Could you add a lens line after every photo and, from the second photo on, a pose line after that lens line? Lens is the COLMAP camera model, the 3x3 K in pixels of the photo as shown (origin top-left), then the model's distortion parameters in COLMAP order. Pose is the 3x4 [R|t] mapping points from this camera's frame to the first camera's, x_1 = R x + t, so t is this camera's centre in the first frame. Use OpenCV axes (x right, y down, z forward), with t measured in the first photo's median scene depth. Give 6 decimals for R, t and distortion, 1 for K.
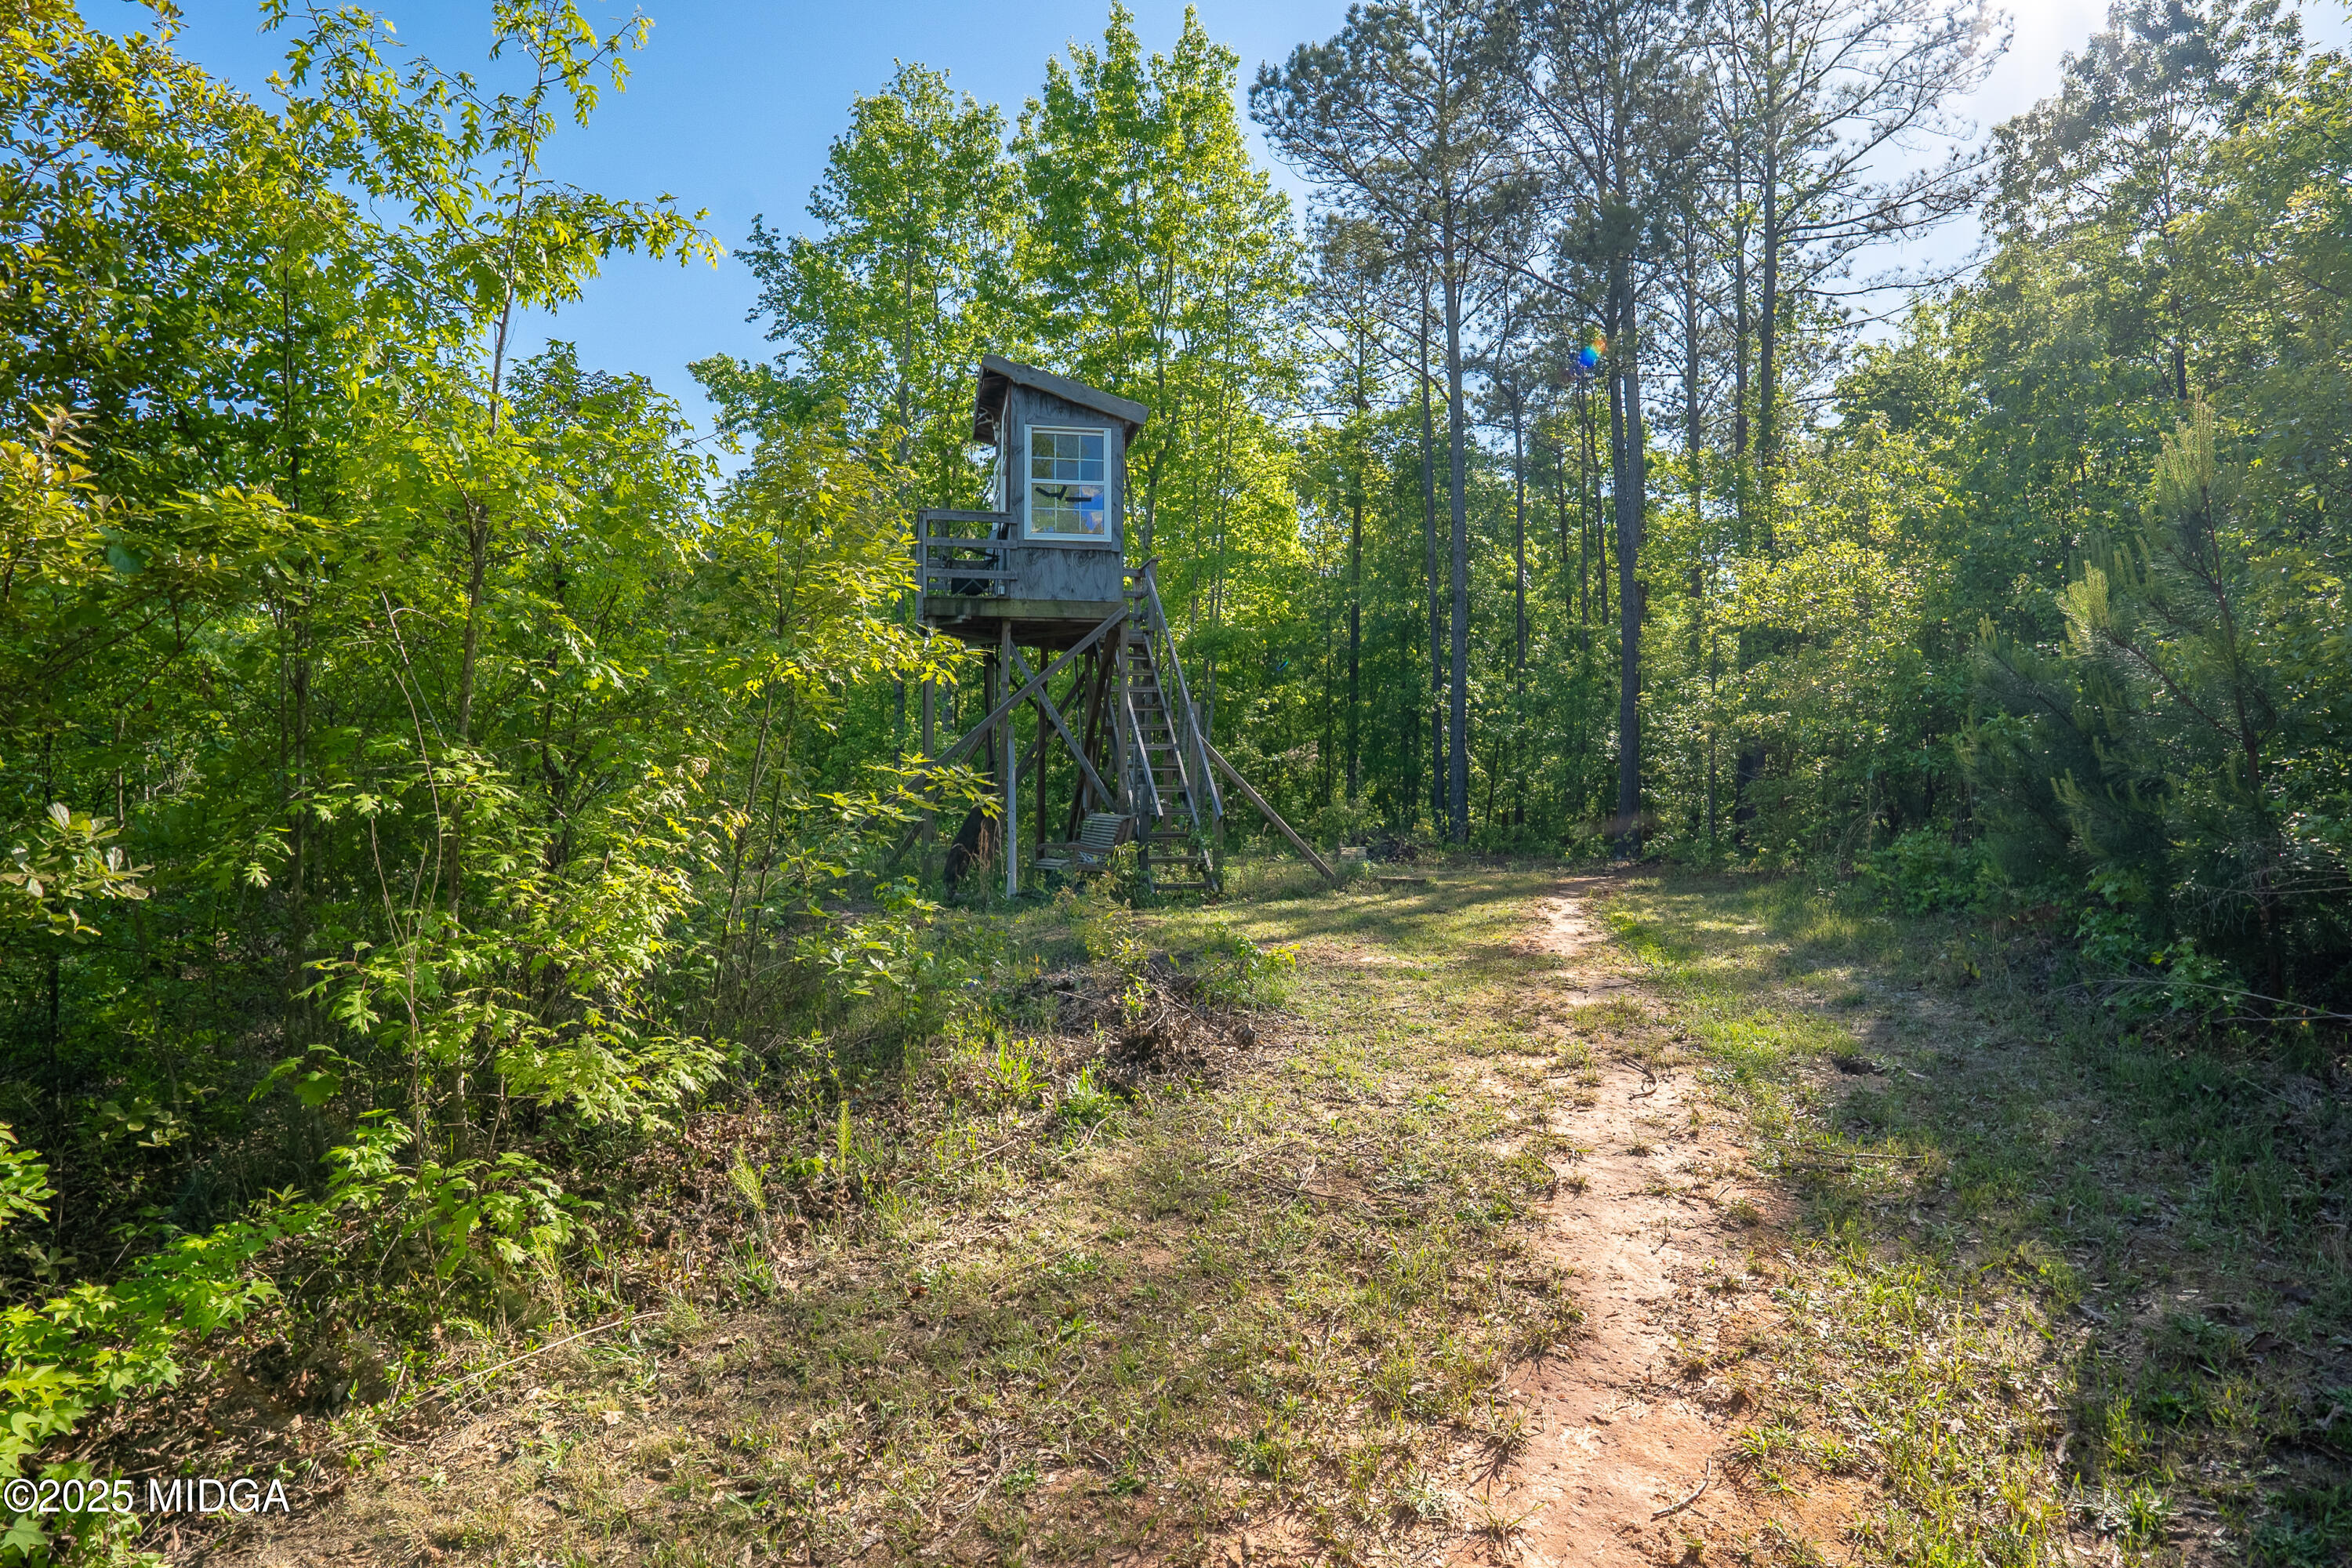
lens RADIAL K [[1154.3, 0, 1168.9], [0, 1154.3, 776.2], [0, 0, 1]] dist [-0.106790, 0.019805]
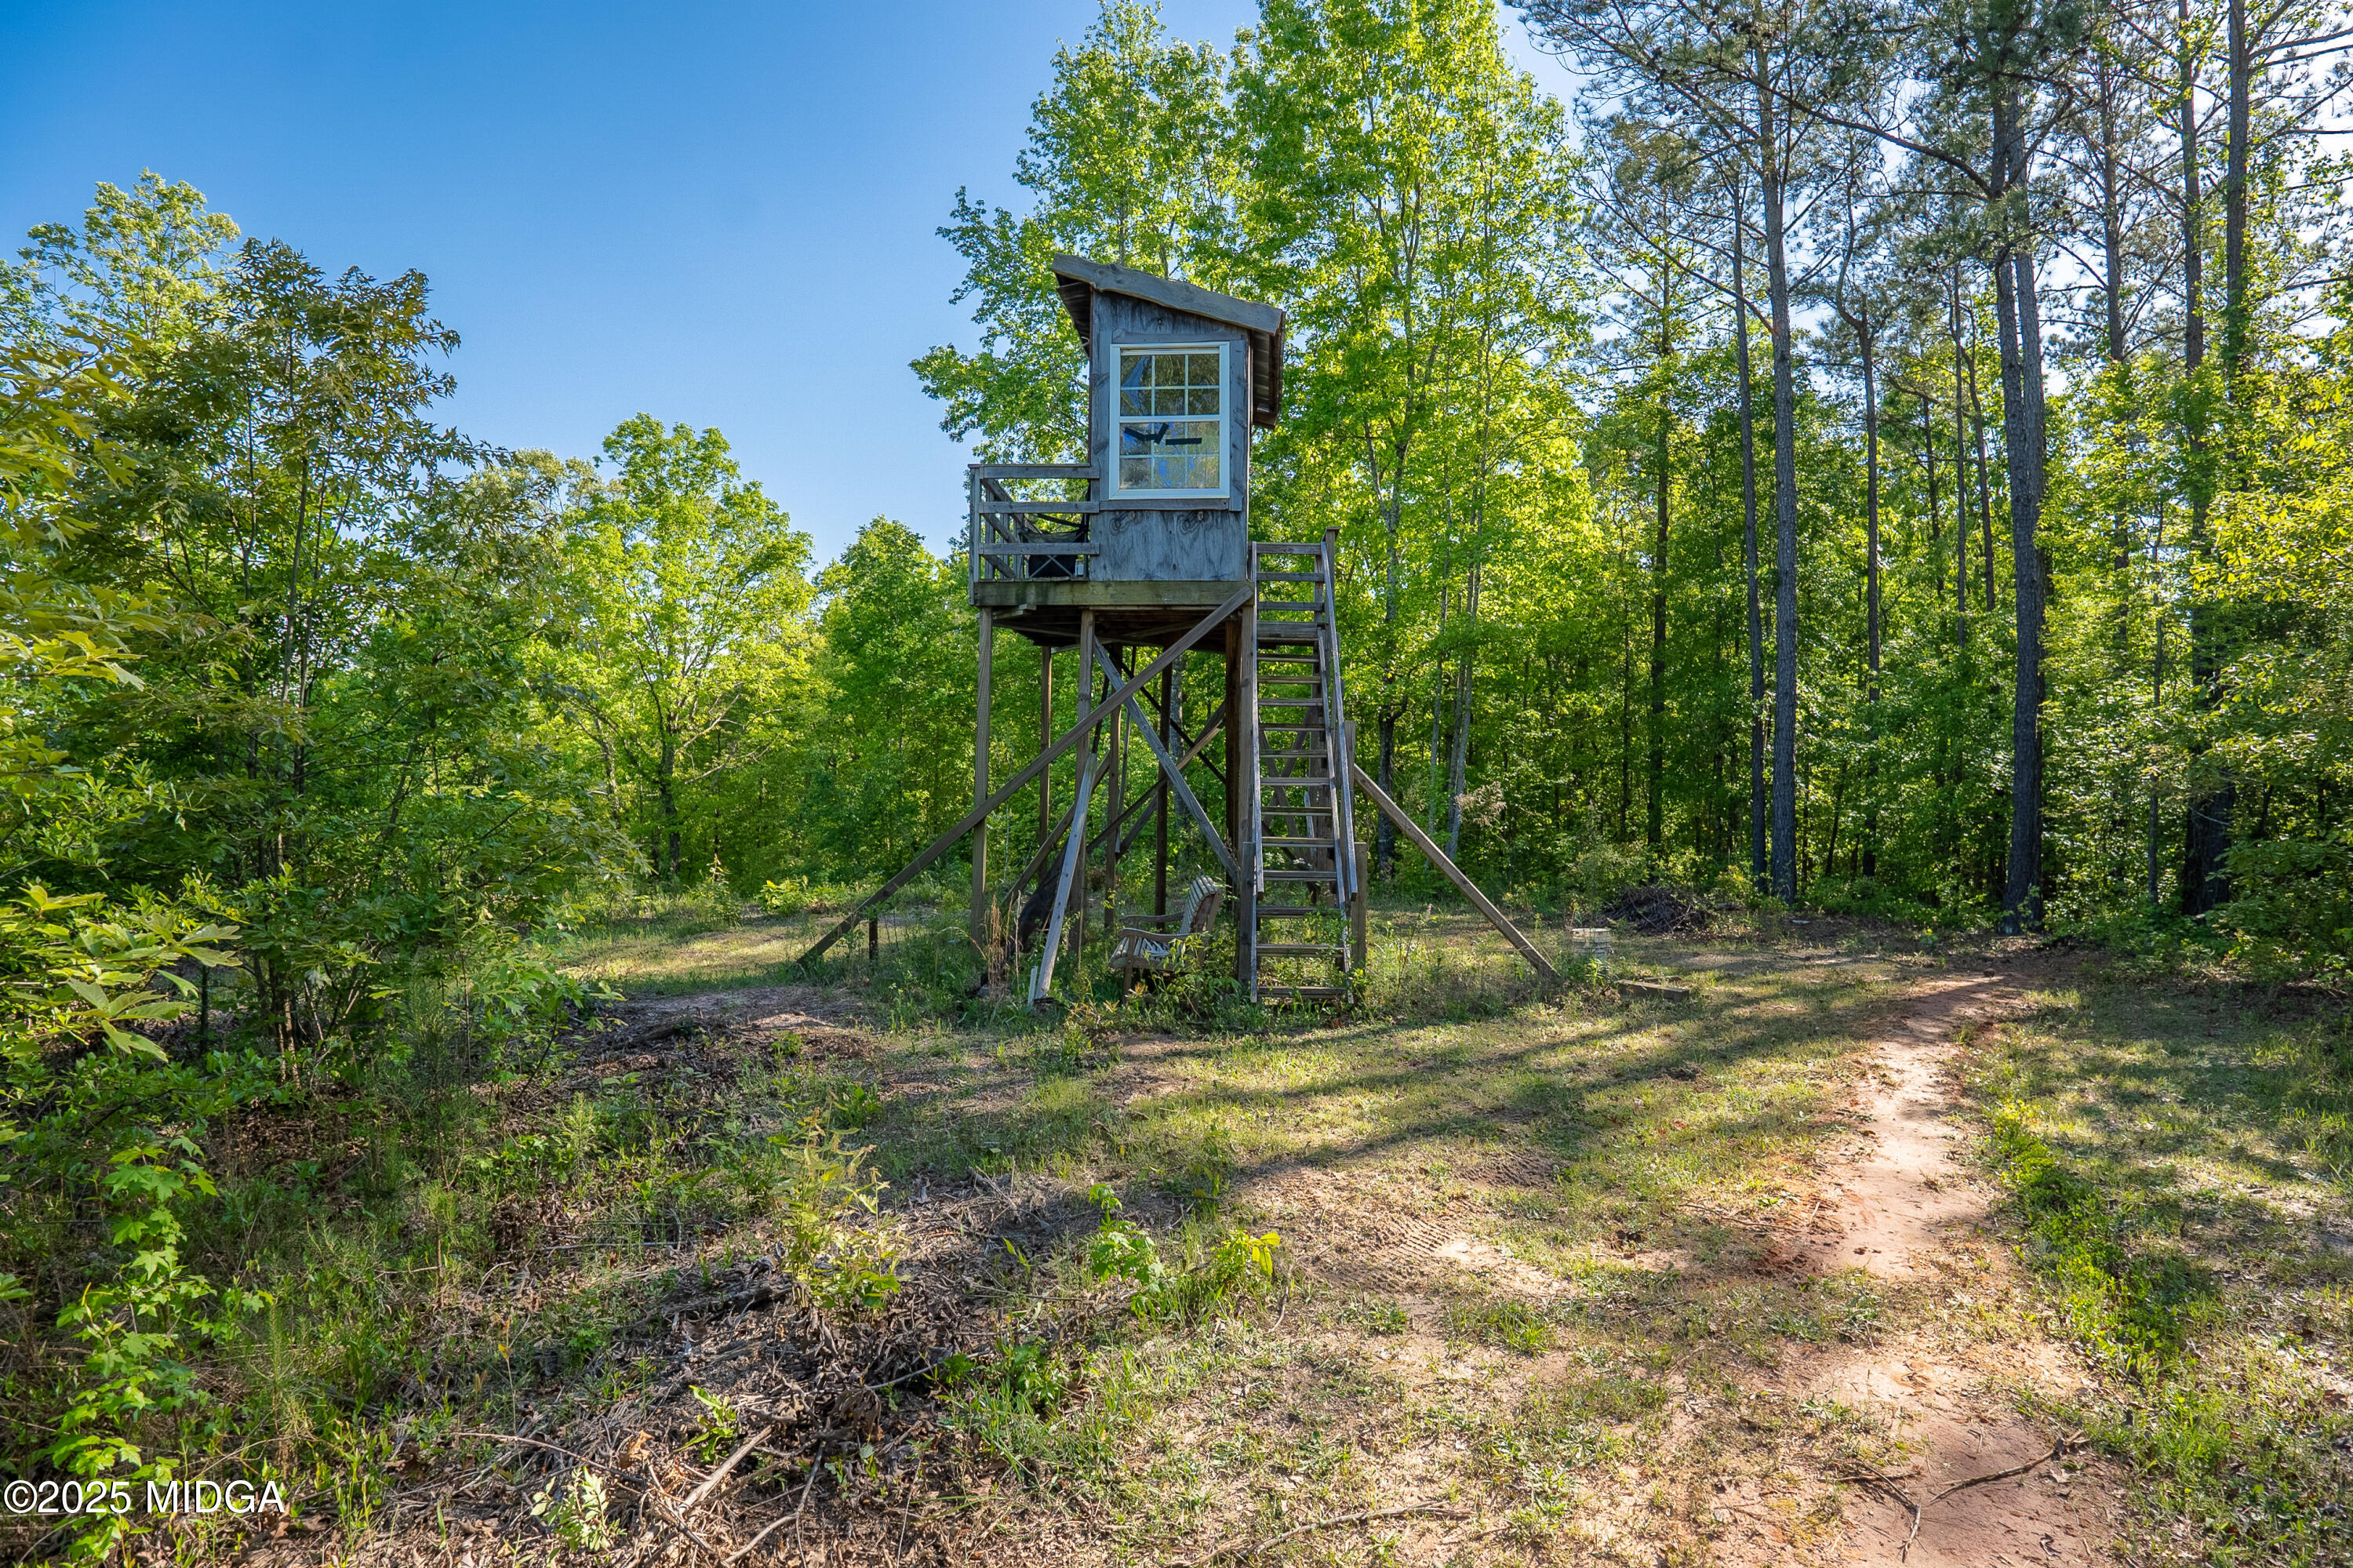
lens RADIAL K [[1154.8, 0, 1169.4], [0, 1154.8, 776.2], [0, 0, 1]] dist [-0.106790, 0.019805]
pose [[0.961862, 0.012407, -0.273255, 0.058533], [-0.014123, 0.999891, -0.004312, -0.013299], [0.273171, 0.008007, 0.961932, 0.155260]]
